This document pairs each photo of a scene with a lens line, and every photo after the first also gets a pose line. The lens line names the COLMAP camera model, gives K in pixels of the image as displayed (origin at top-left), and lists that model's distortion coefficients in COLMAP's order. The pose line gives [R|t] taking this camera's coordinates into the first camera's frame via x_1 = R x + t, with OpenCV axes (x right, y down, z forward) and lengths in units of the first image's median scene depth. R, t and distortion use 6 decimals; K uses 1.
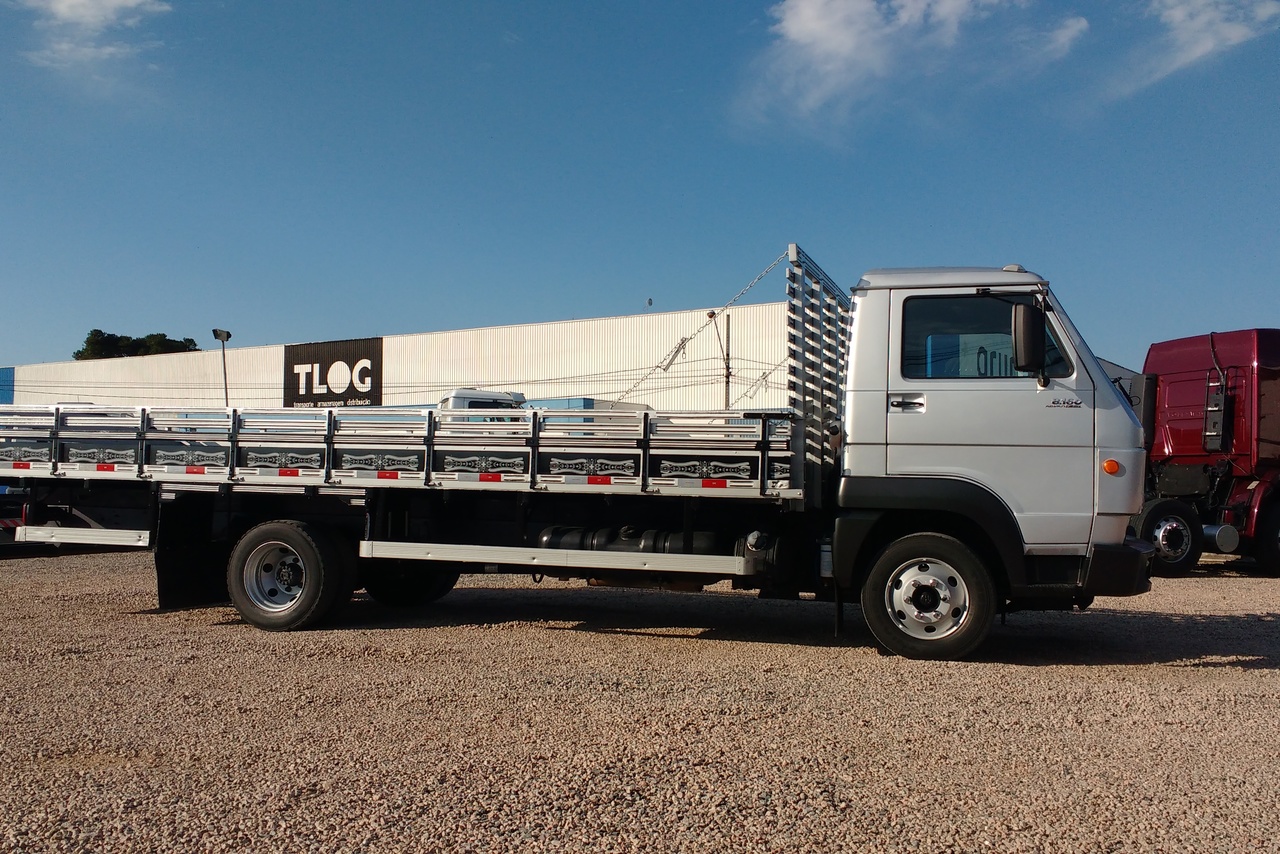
lens RADIAL K [[1286.7, 0, 640.0], [0, 1286.7, 427.0], [0, 0, 1]] dist [0.059966, 0.002195]
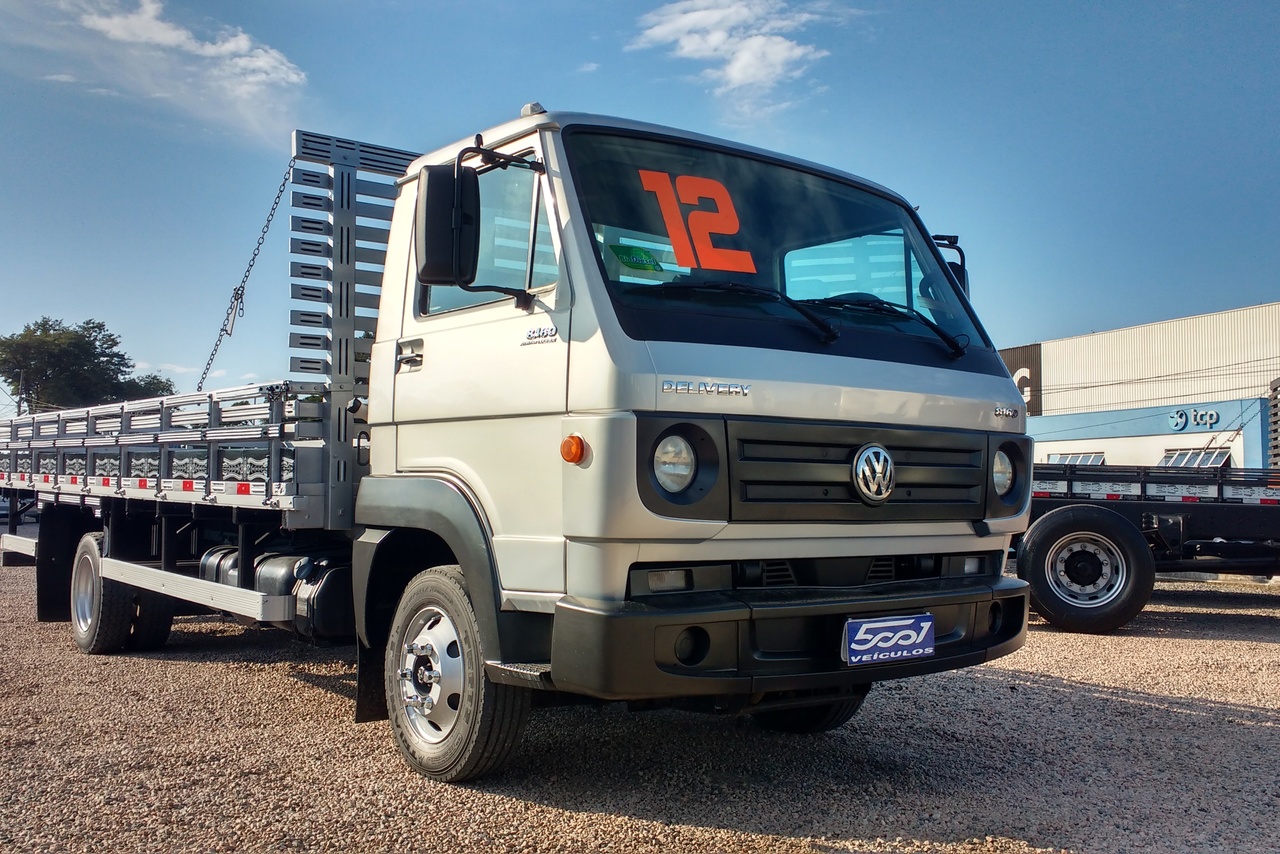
lens RADIAL K [[1221.1, 0, 640.0], [0, 1221.1, 427.0], [0, 0, 1]] dist [0.114567, -0.180302]
pose [[0.798105, -0.038360, -0.601296, 0.585546], [0.029224, 0.999261, -0.024959, 0.030430], [0.601809, 0.002347, 0.798637, 0.533588]]
